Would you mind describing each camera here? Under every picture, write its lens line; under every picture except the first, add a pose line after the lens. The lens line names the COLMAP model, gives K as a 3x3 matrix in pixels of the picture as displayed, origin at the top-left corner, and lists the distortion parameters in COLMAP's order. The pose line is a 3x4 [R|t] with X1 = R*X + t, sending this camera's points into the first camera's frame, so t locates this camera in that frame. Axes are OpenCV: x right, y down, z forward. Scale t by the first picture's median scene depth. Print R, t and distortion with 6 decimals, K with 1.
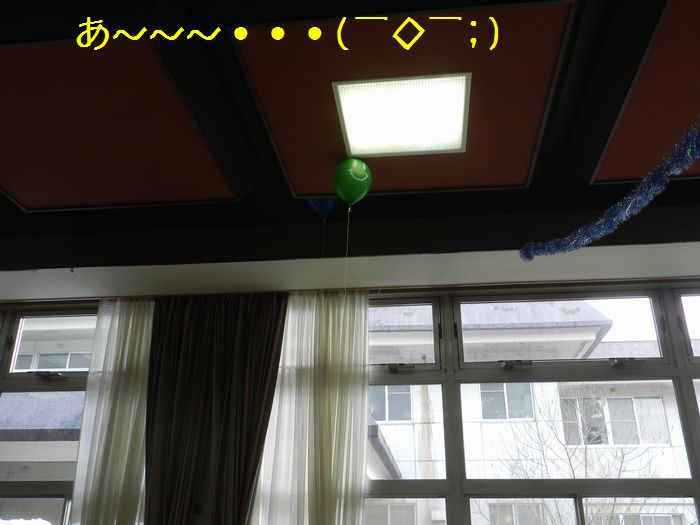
lens RADIAL K [[661.0, 0, 349.0], [0, 661.0, 263.5], [0, 0, 1]] dist [0.044955, 0.000000]
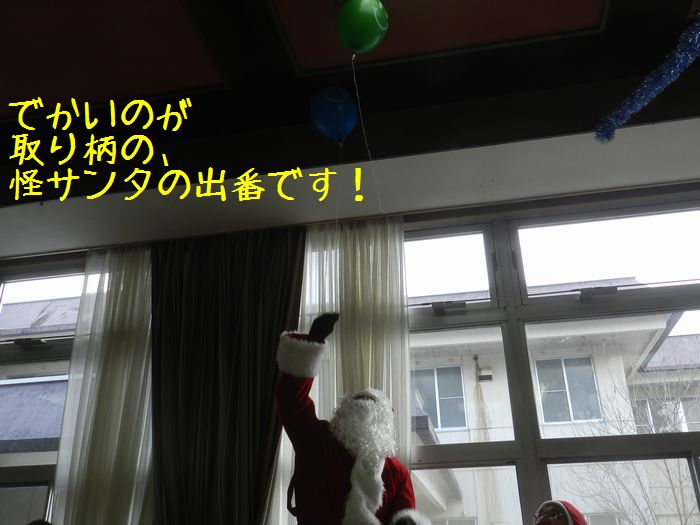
lens RADIAL K [[661.0, 0, 351.0], [0, 661.0, 261.9], [0, 0, 1]] dist [0.044955, 0.000000]
pose [[0.996550, -0.055633, -0.061591, 0.013150], [0.052871, 0.997560, -0.045598, 0.128708], [0.063978, 0.042185, 0.997059, 0.183275]]
